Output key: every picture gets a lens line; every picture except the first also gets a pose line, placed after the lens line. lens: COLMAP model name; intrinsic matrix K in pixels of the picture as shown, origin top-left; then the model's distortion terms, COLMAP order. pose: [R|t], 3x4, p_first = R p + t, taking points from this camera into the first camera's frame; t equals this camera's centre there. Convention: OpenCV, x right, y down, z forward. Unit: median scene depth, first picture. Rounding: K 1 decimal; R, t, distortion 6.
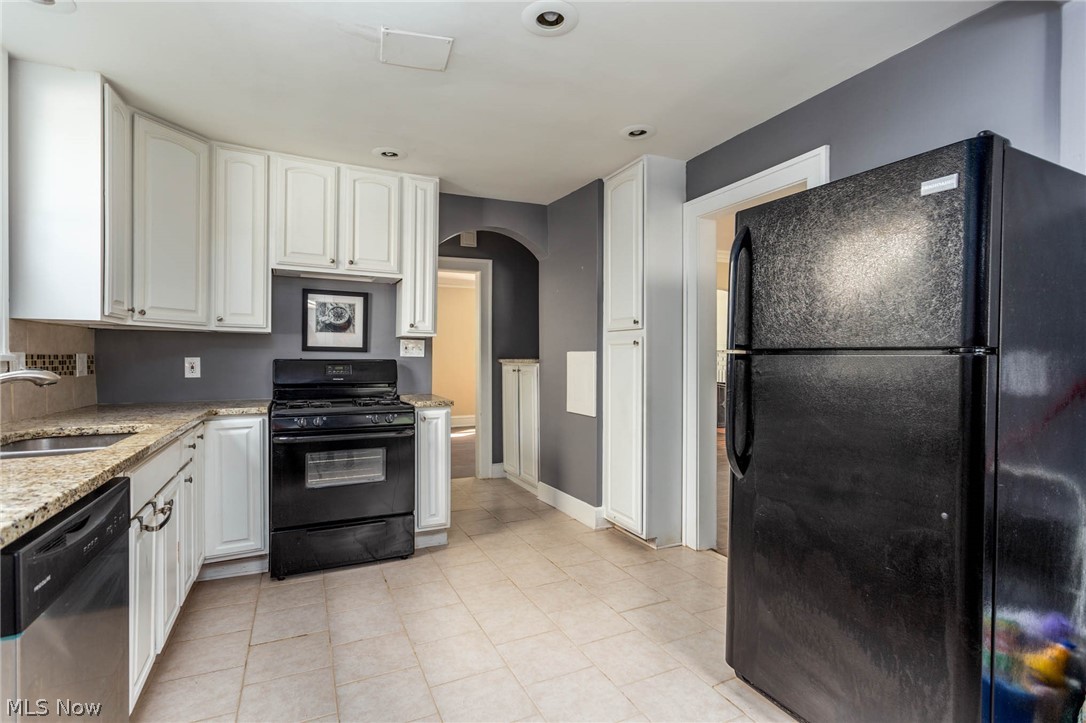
lens RADIAL K [[522.9, 0, 537.3], [0, 522.9, 364.8], [0, 0, 1]] dist [0.008201, 0.000708]
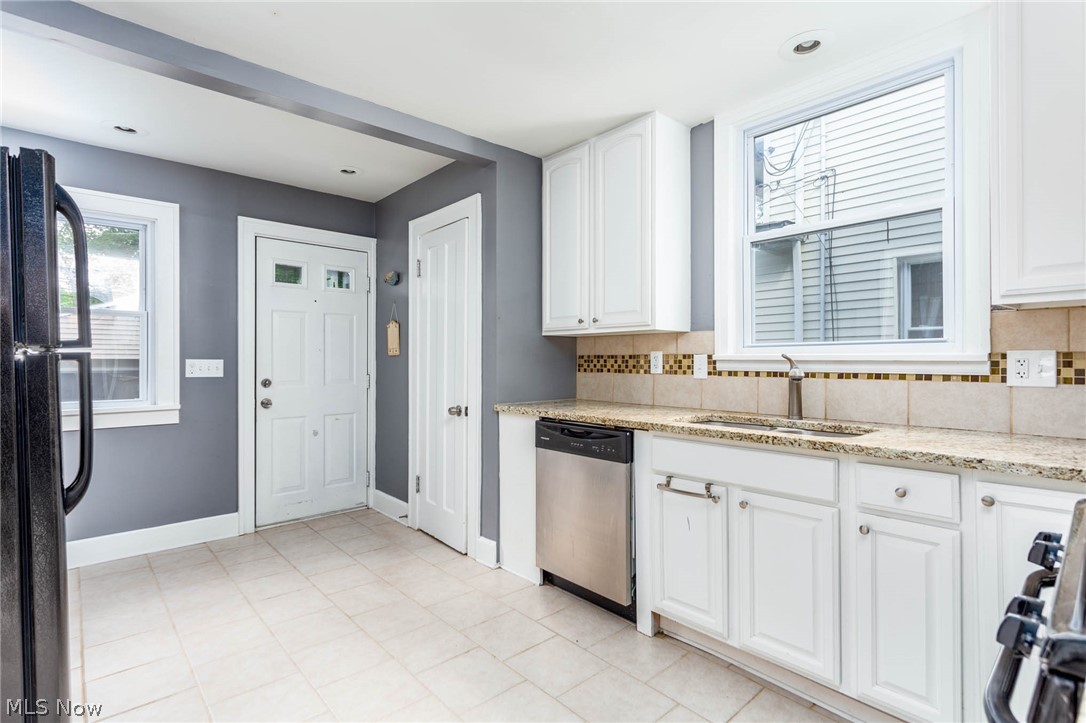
lens RADIAL K [[522.9, 0, 543.4], [0, 522.9, 365.0], [0, 0, 1]] dist [0.008201, 0.000708]
pose [[-0.953649, 0.006280, -0.300855, -0.324821], [-0.001281, 0.999688, 0.024929, -0.023097], [0.300918, 0.024159, -0.953344, 1.835115]]
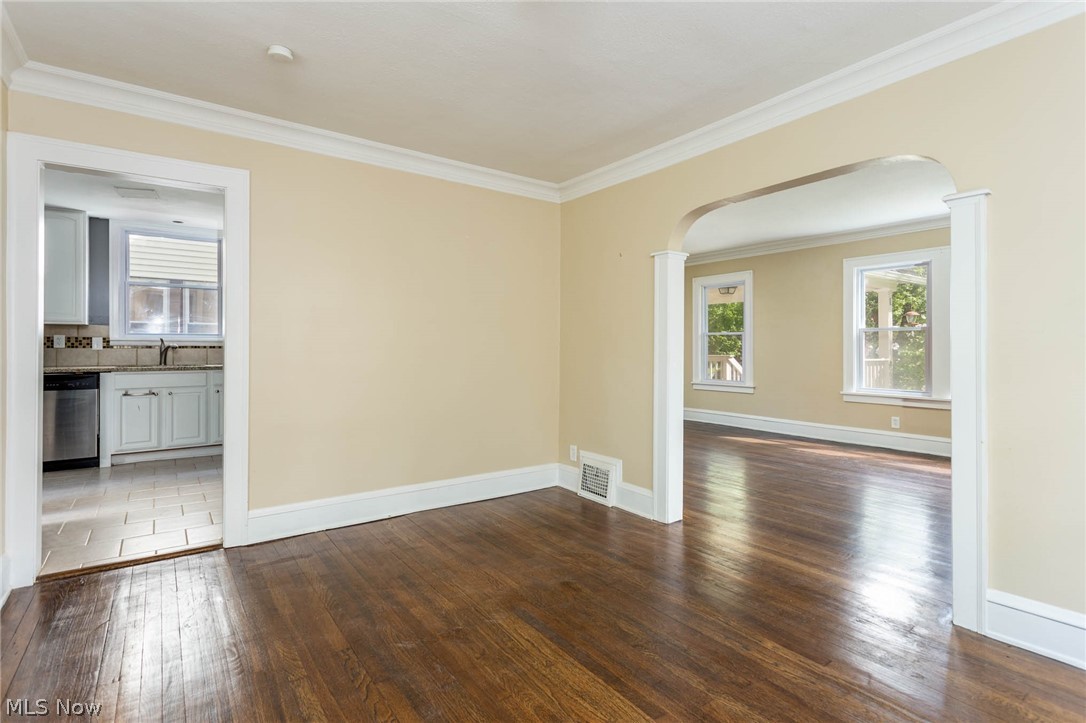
lens RADIAL K [[522.9, 0, 547.4], [0, 522.9, 350.7], [0, 0, 1]] dist [0.008201, 0.000708]
pose [[0.209285, 0.005475, -0.977839, 2.211930], [-0.018204, 0.999833, 0.001702, 0.008091], [0.977685, 0.017444, 0.209350, 2.366849]]
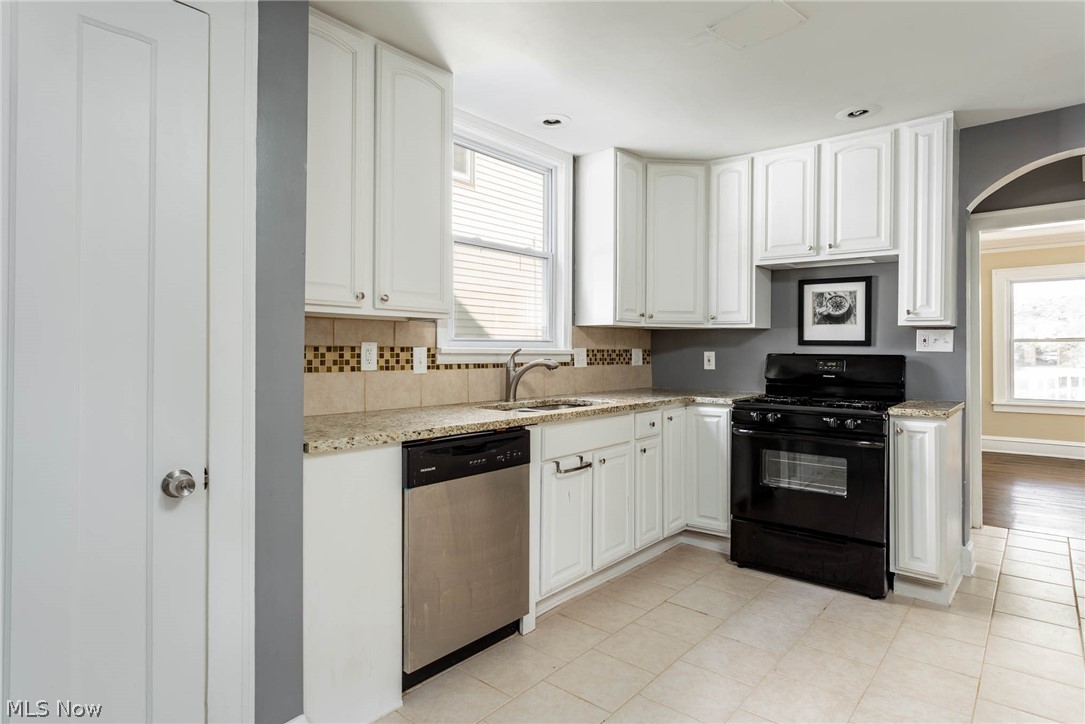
lens RADIAL K [[581.0, 0, 549.8], [0, 581.0, 352.5], [0, 0, 1]] dist [0.000733, 0.002139]
pose [[0.427175, 0.004421, -0.904158, 0.338122], [-0.015959, 0.999869, -0.002651, -0.003506], [0.904028, 0.015562, 0.427190, 0.144921]]
